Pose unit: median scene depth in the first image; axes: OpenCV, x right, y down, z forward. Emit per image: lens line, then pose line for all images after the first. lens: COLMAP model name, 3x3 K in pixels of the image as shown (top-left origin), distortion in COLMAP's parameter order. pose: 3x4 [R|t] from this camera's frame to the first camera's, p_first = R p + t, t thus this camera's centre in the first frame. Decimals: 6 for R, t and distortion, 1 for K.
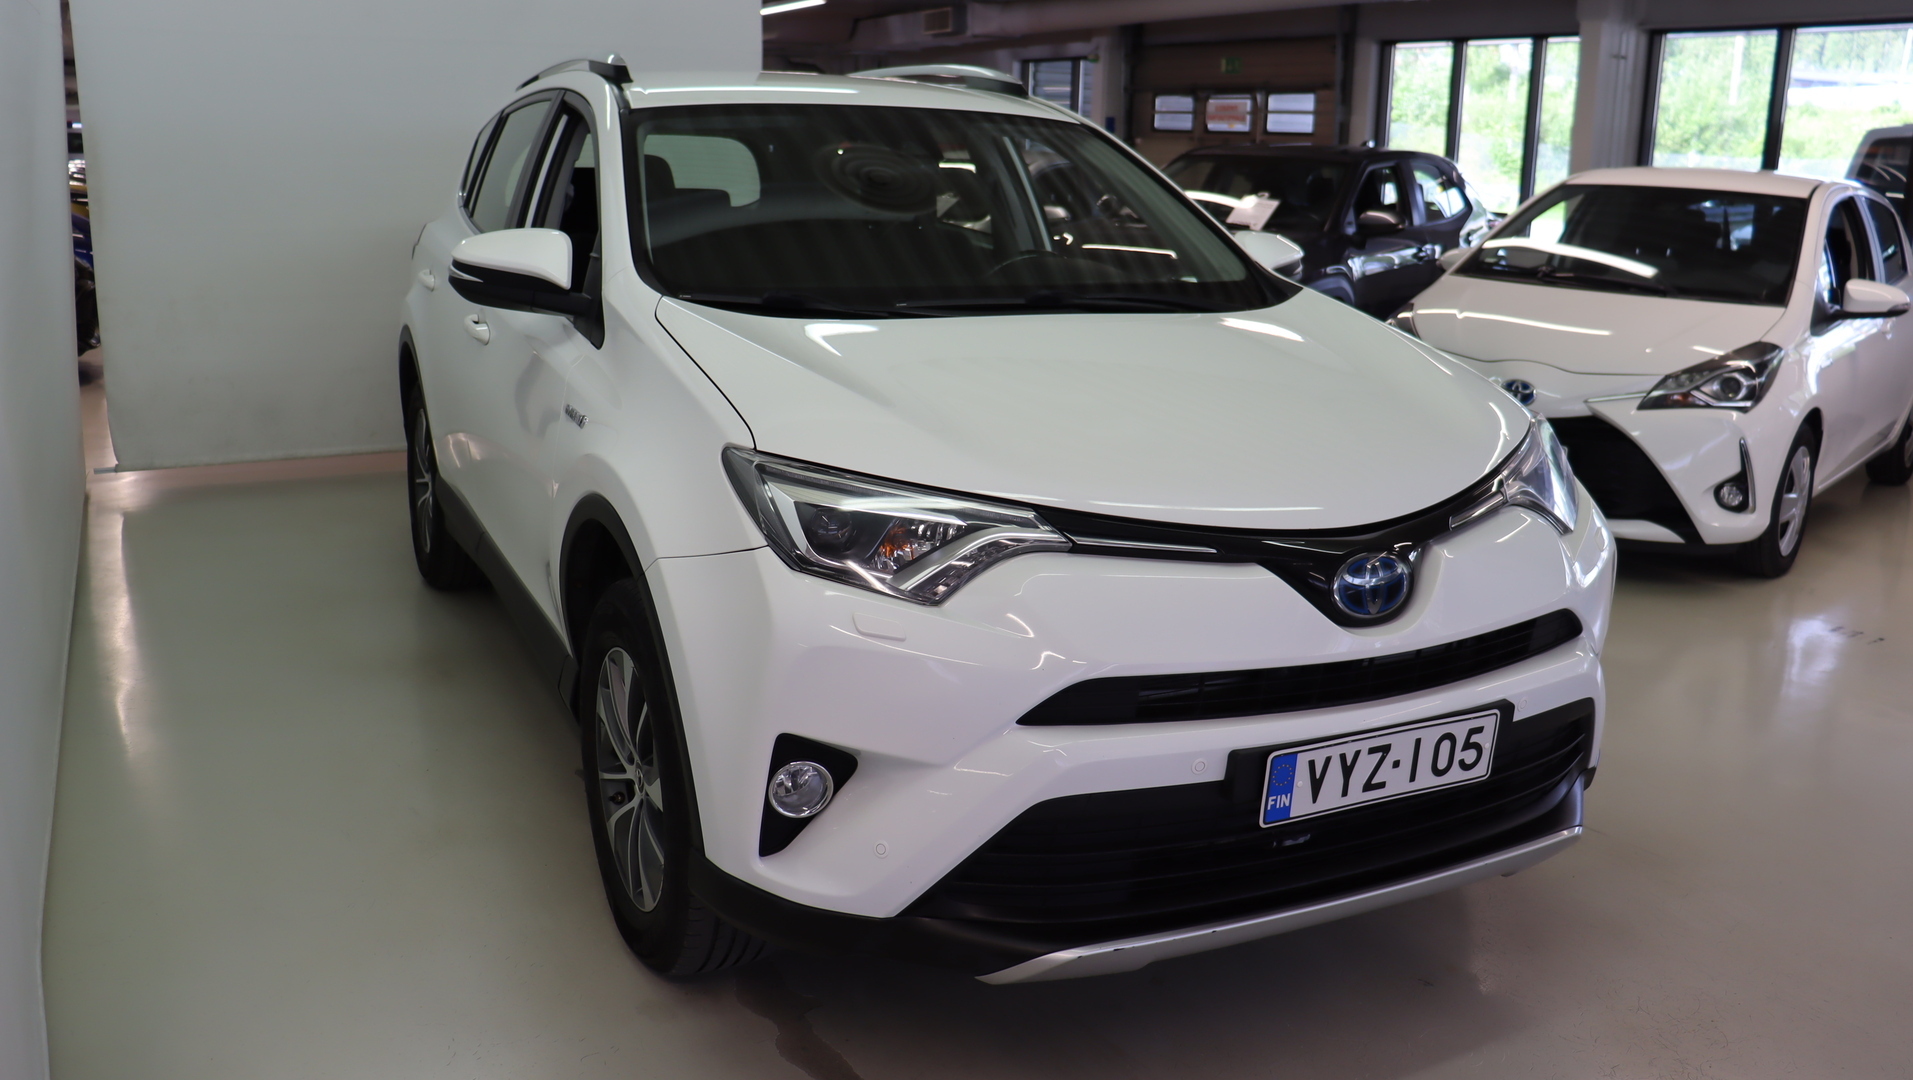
lens RADIAL K [[1558.8, 0, 984.1], [0, 1558.8, 501.2], [0, 0, 1]] dist [-0.174267, 0.151159]
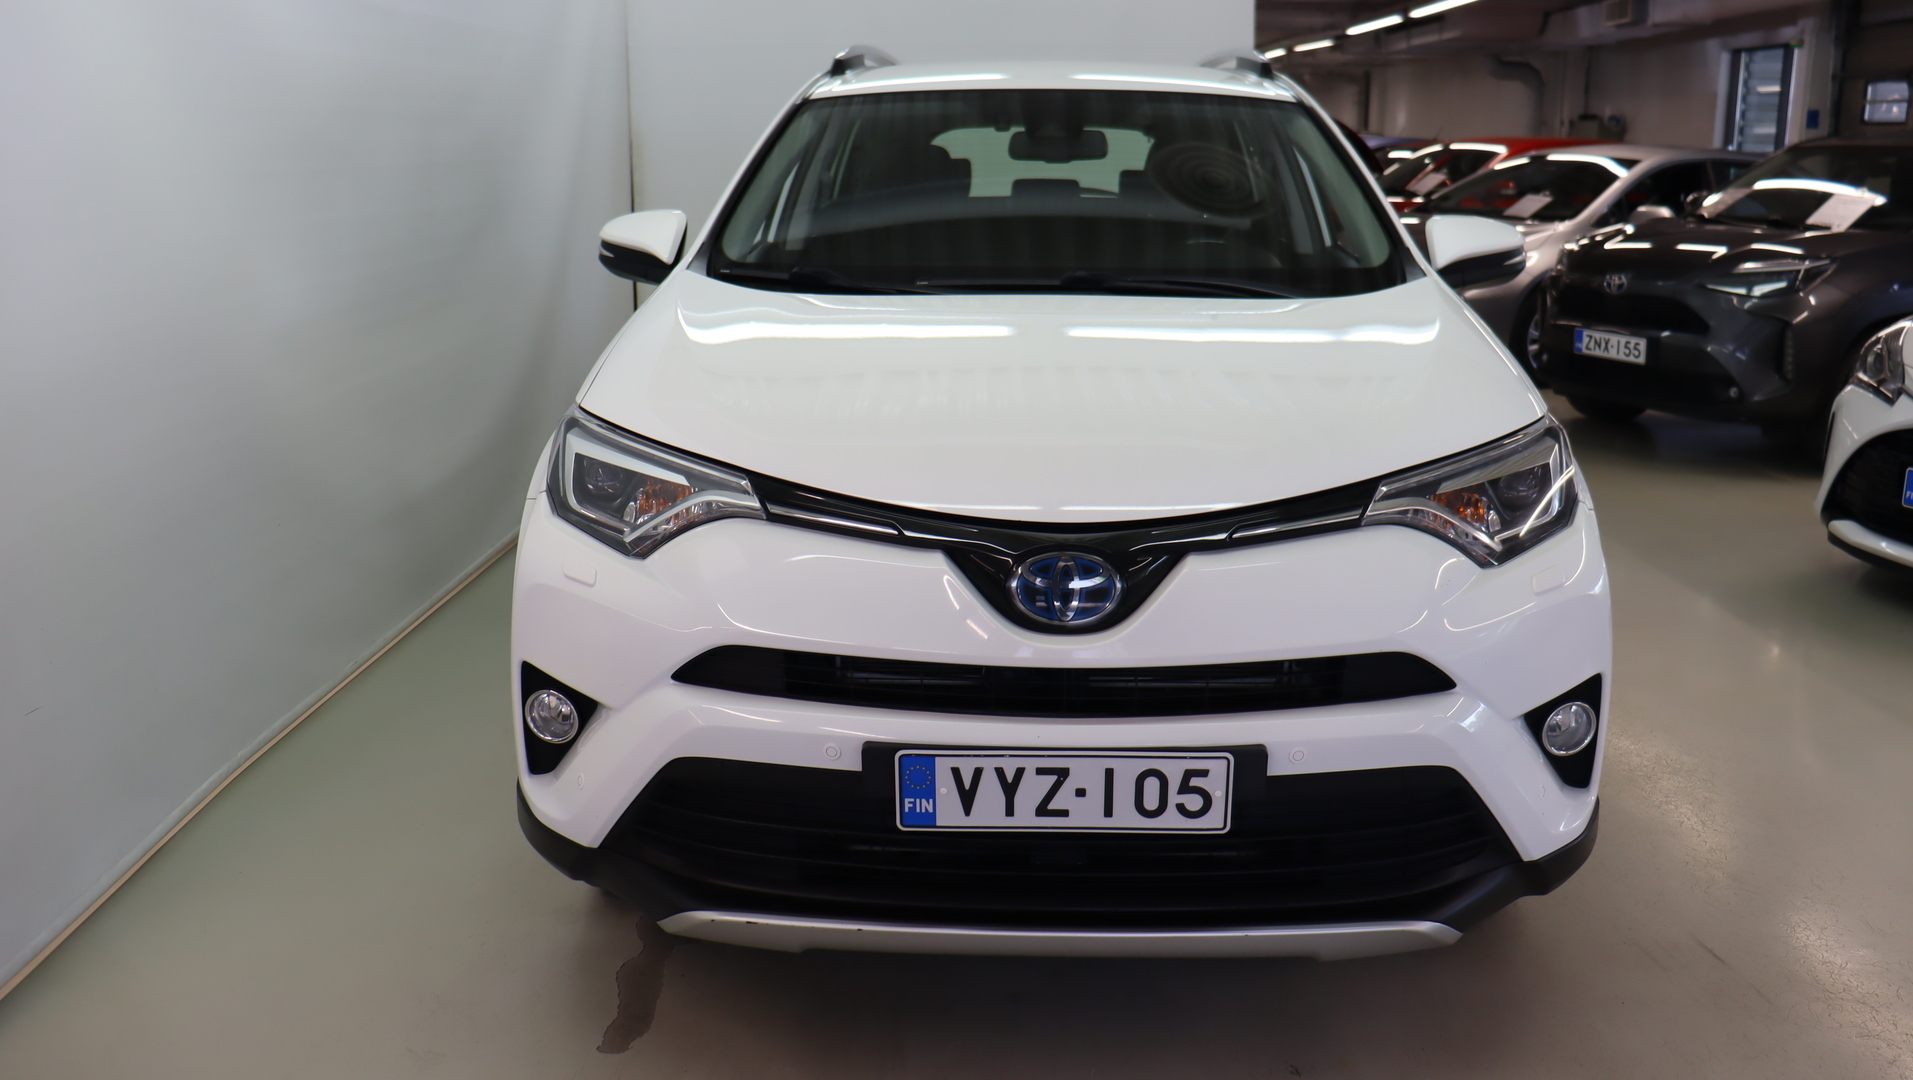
lens RADIAL K [[1558.8, 0, 984.1], [0, 1558.8, 501.2], [0, 0, 1]] dist [-0.174267, 0.151159]
pose [[0.877328, 0.076041, -0.473828, 0.633637], [-0.078095, 0.996827, 0.015375, -0.005797], [0.473494, 0.023515, 0.880483, 0.183015]]
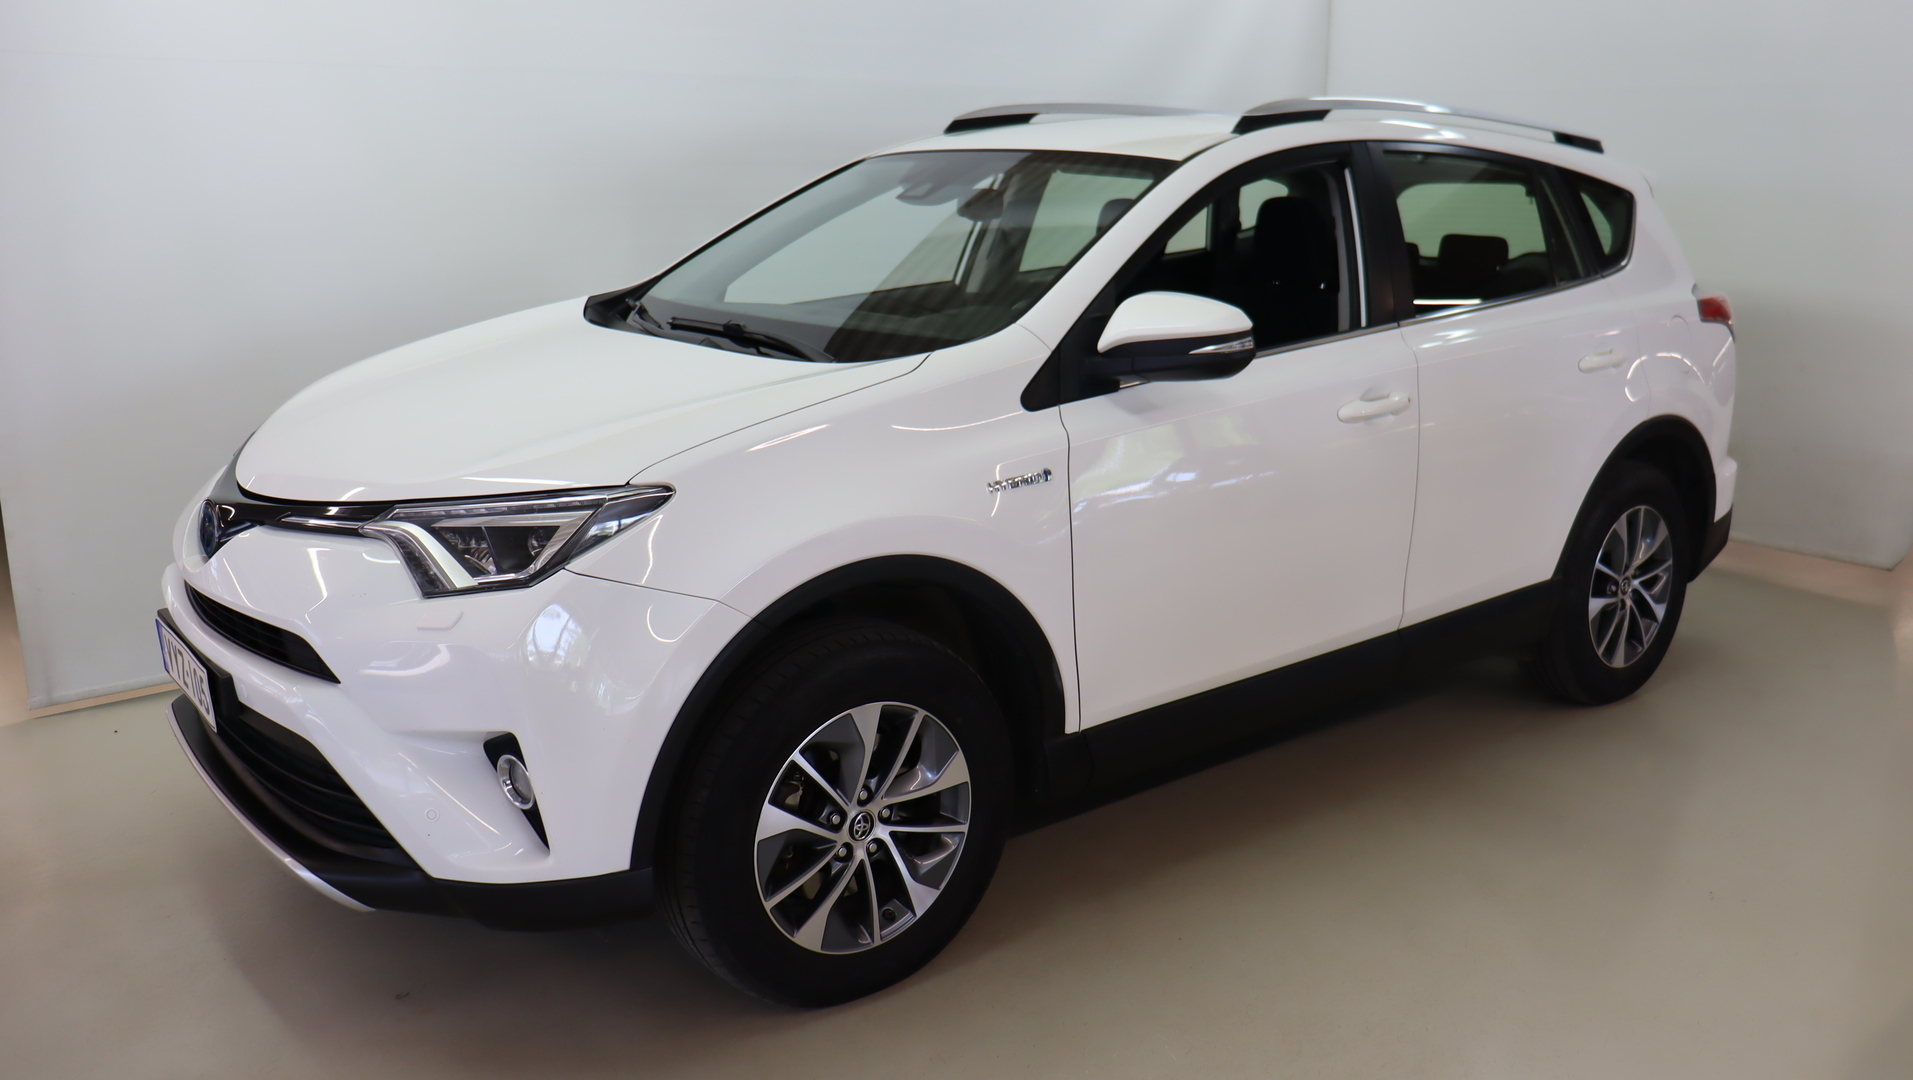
lens RADIAL K [[1558.8, 0, 984.1], [0, 1558.8, 501.2], [0, 0, 1]] dist [-0.174267, 0.151159]
pose [[0.221869, 0.175032, -0.959238, 1.567496], [-0.216793, 0.967989, 0.126485, -0.261972], [0.950671, 0.179893, 0.252713, 1.288624]]
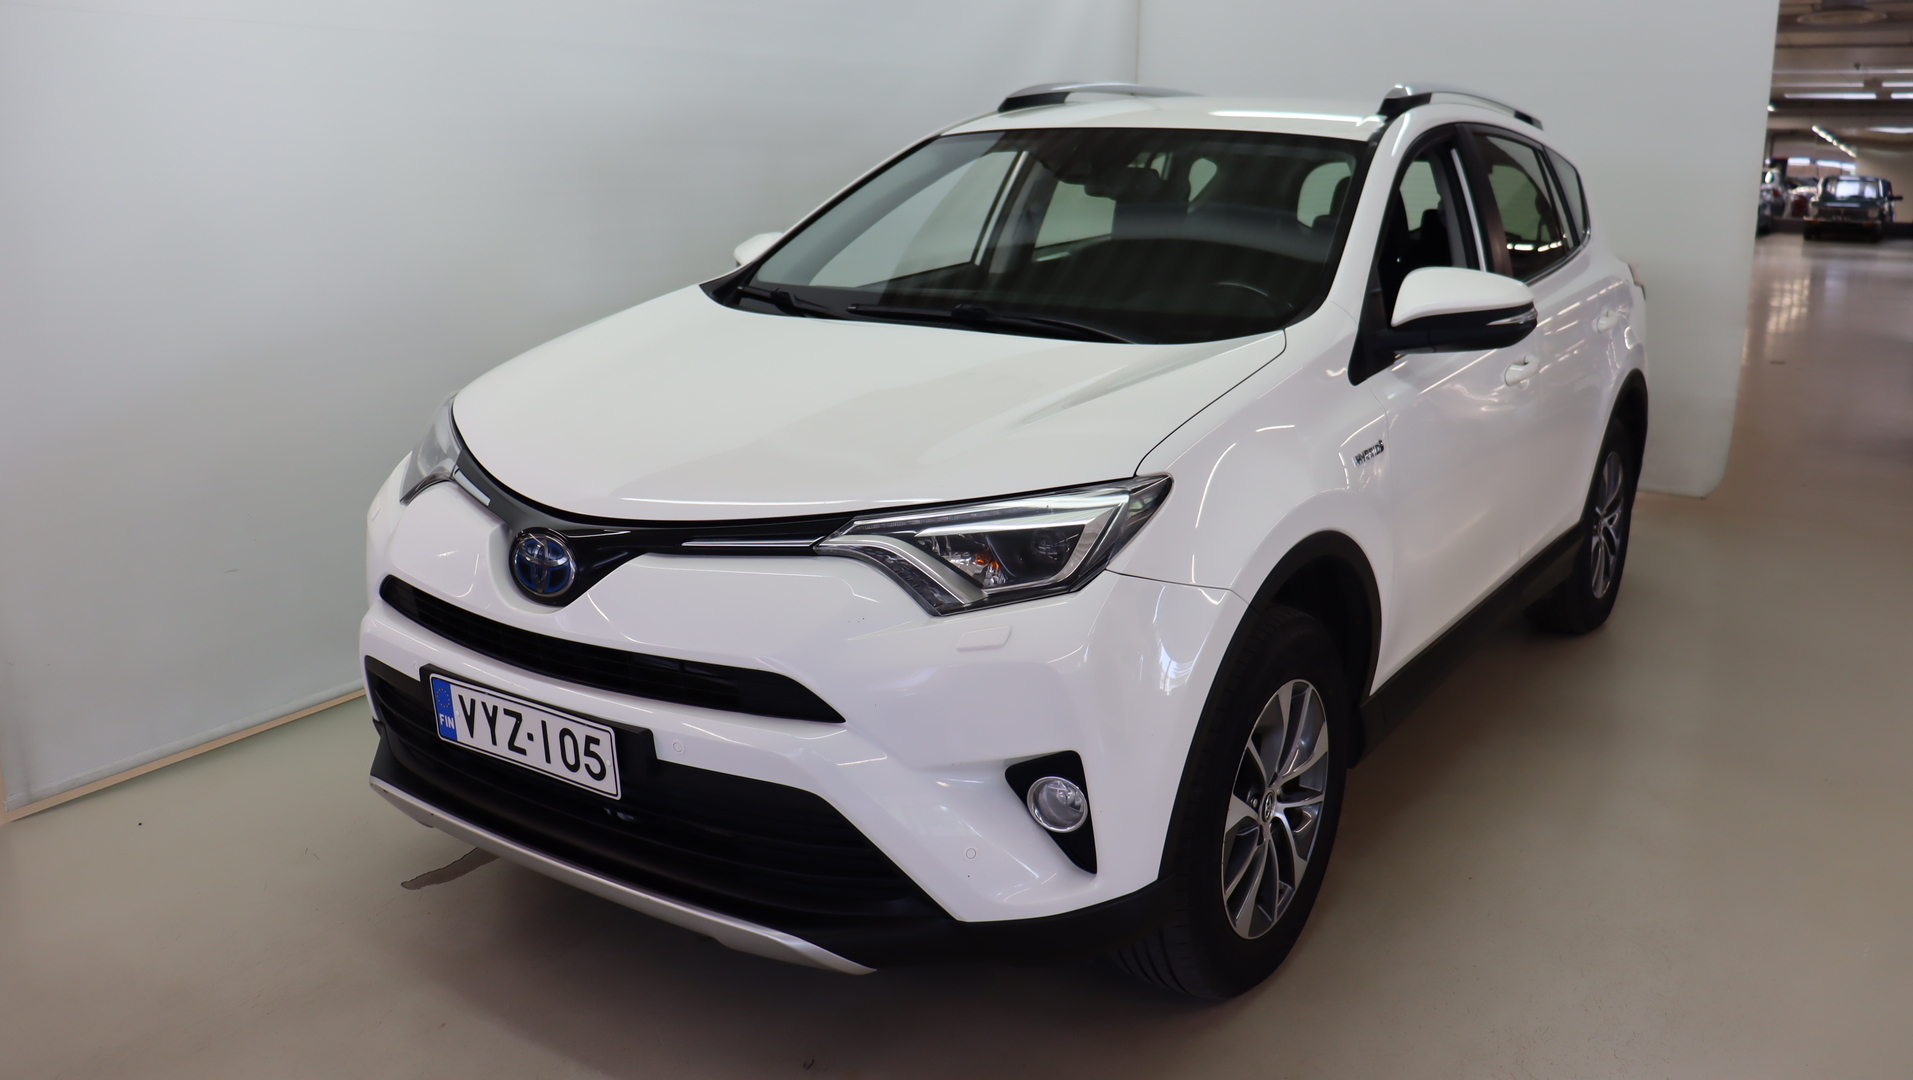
lens RADIAL K [[1558.8, 0, 984.1], [0, 1558.8, 501.2], [0, 0, 1]] dist [-0.174267, 0.151159]
pose [[0.500609, 0.161613, -0.850454, 1.300380], [-0.183566, 0.979895, 0.078157, -0.127620], [0.845987, 0.116988, 0.520211, 0.700160]]
